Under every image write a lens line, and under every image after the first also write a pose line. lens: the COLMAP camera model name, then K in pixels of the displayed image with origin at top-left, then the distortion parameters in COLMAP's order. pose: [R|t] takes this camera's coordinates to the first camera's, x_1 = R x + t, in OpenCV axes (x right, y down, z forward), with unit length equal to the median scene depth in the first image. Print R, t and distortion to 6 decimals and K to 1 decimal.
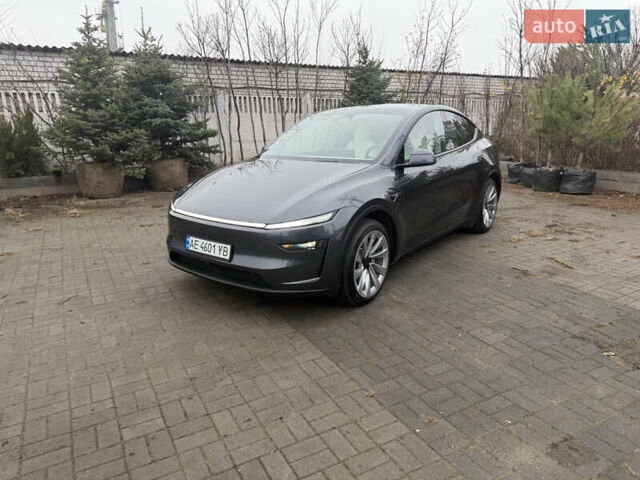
lens RADIAL K [[452.0, 0, 321.9], [0, 452.0, 238.0], [0, 0, 1]] dist [0.034358, -0.040042]
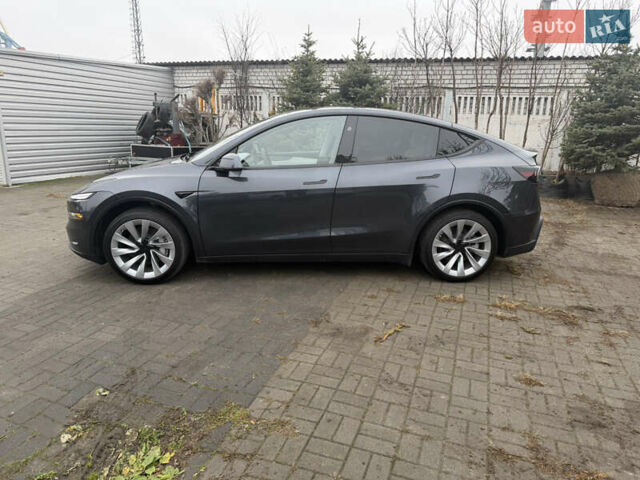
lens RADIAL K [[452.0, 0, 320.5], [0, 452.0, 239.1], [0, 0, 1]] dist [0.034358, -0.040042]
pose [[0.648618, 0.218722, -0.729010, 0.774767], [-0.217506, 0.971142, 0.097848, -0.109660], [0.729374, 0.095098, 0.677473, 0.357734]]
